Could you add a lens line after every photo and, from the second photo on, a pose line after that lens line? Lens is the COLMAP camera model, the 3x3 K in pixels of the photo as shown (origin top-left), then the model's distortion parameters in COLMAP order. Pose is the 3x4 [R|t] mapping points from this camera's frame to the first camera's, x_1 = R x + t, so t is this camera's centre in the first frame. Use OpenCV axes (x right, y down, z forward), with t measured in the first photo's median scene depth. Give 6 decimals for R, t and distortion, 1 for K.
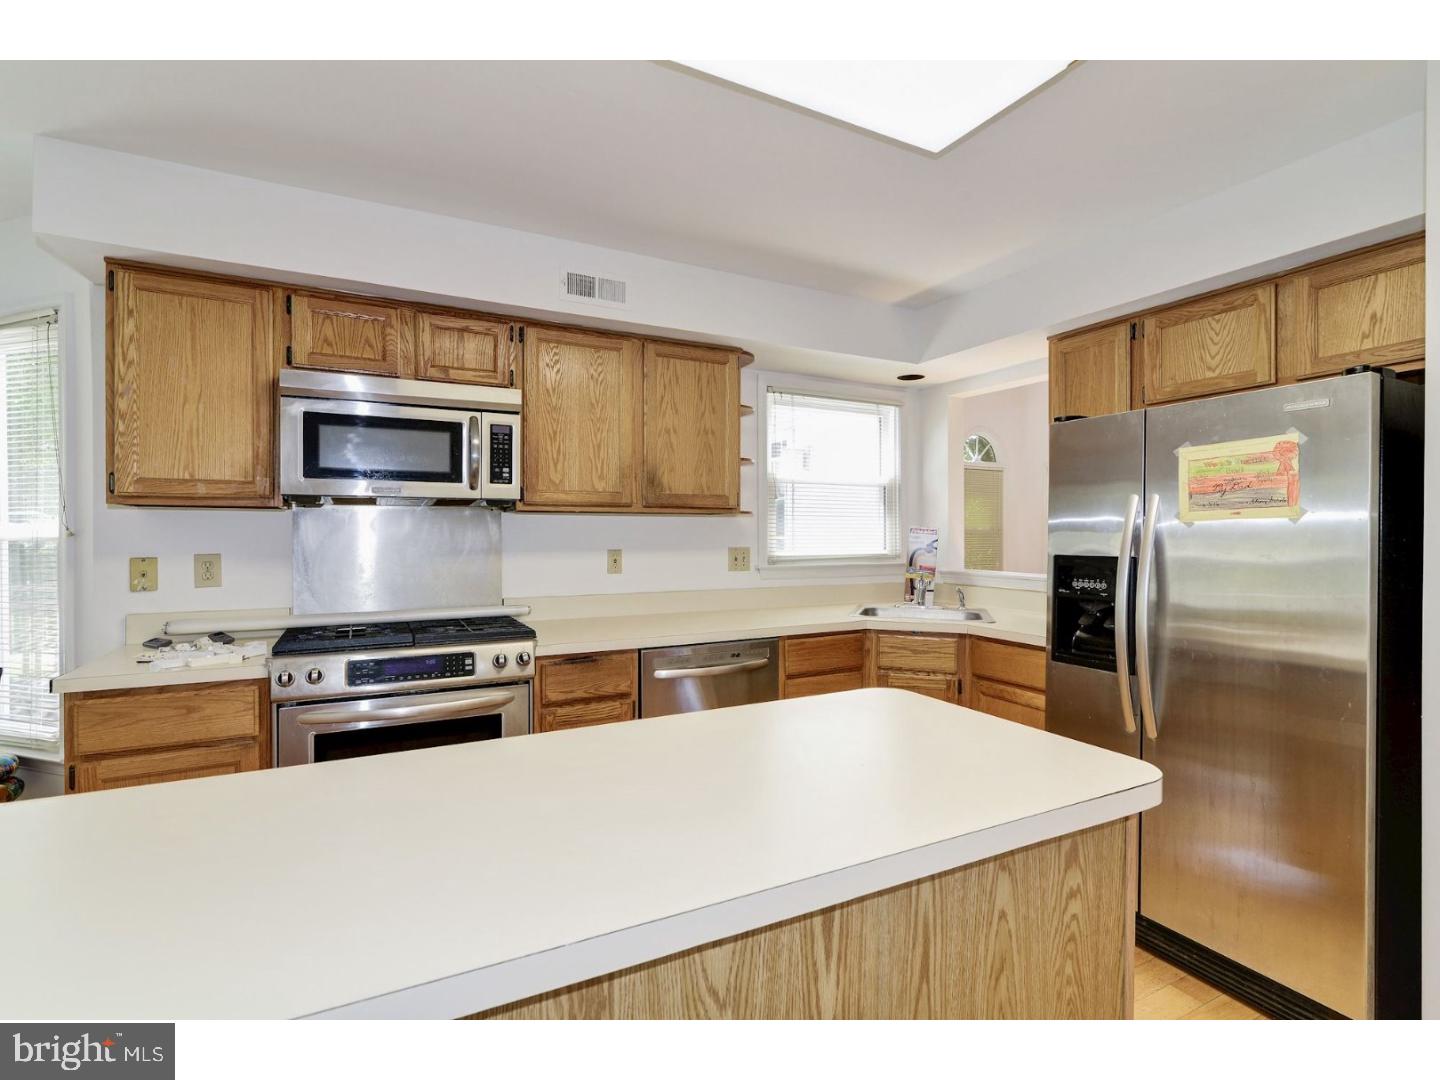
lens RADIAL K [[668.2, 0, 711.9], [0, 668.2, 534.3], [0, 0, 1]] dist [-0.004539, -0.000038]
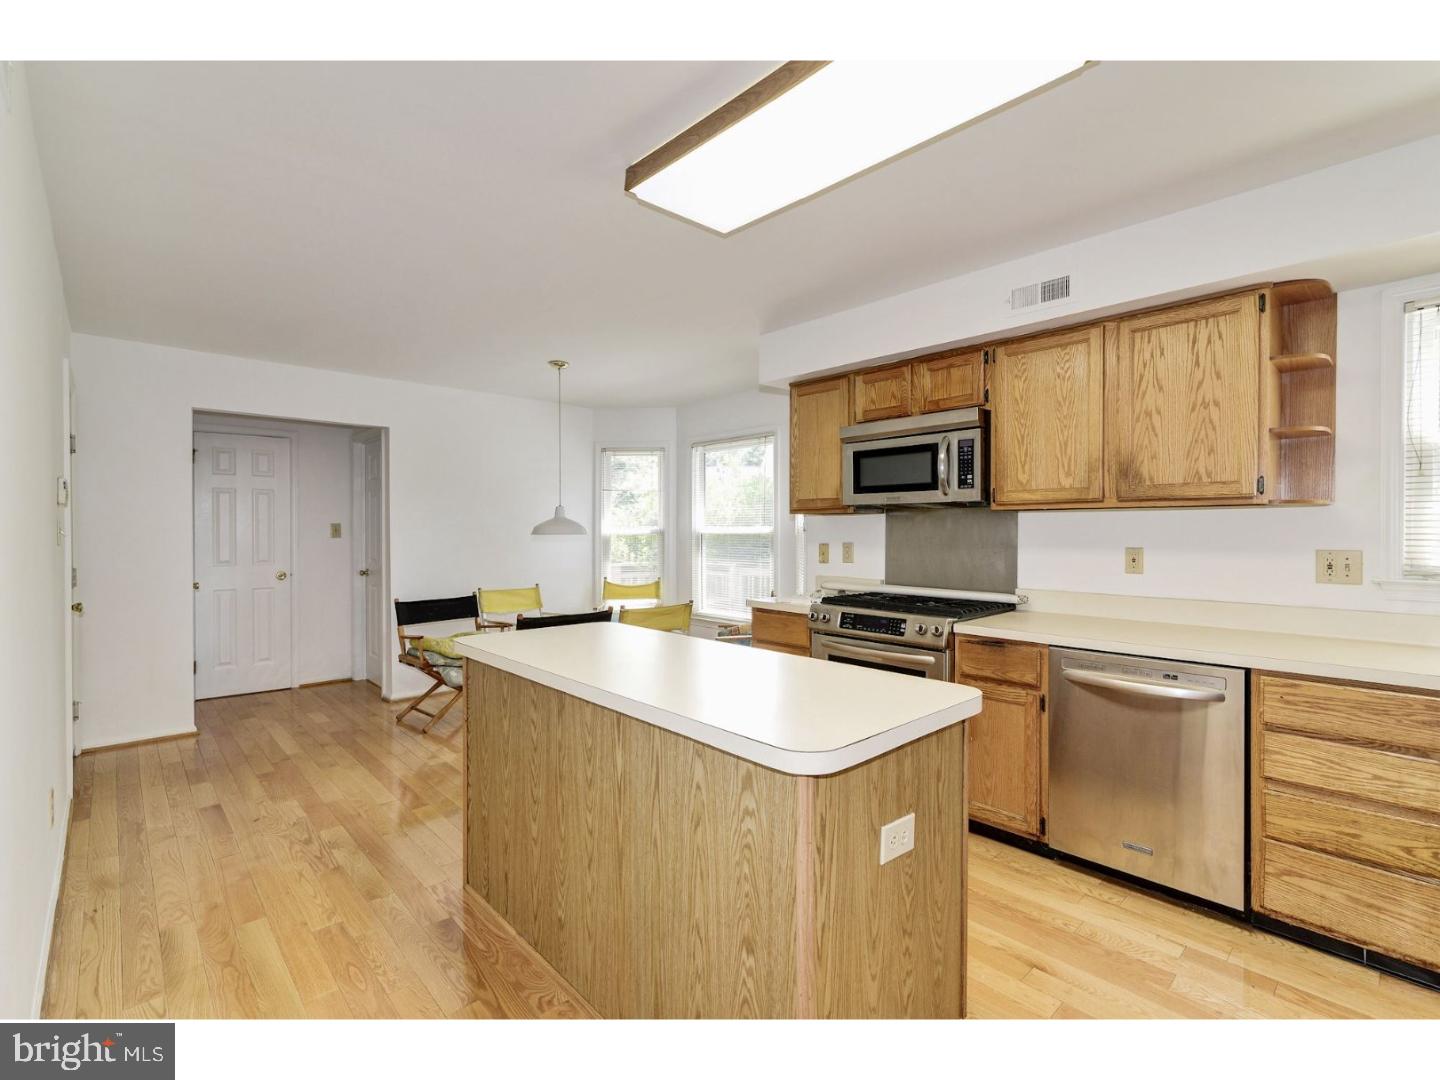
lens RADIAL K [[668.2, 0, 709.8], [0, 668.2, 532.8], [0, 0, 1]] dist [-0.004539, -0.000038]
pose [[0.256963, 0.004389, -0.966411, 0.721216], [-0.001589, 0.999990, 0.004119, -0.000429], [0.966420, 0.000478, 0.256968, 0.246392]]
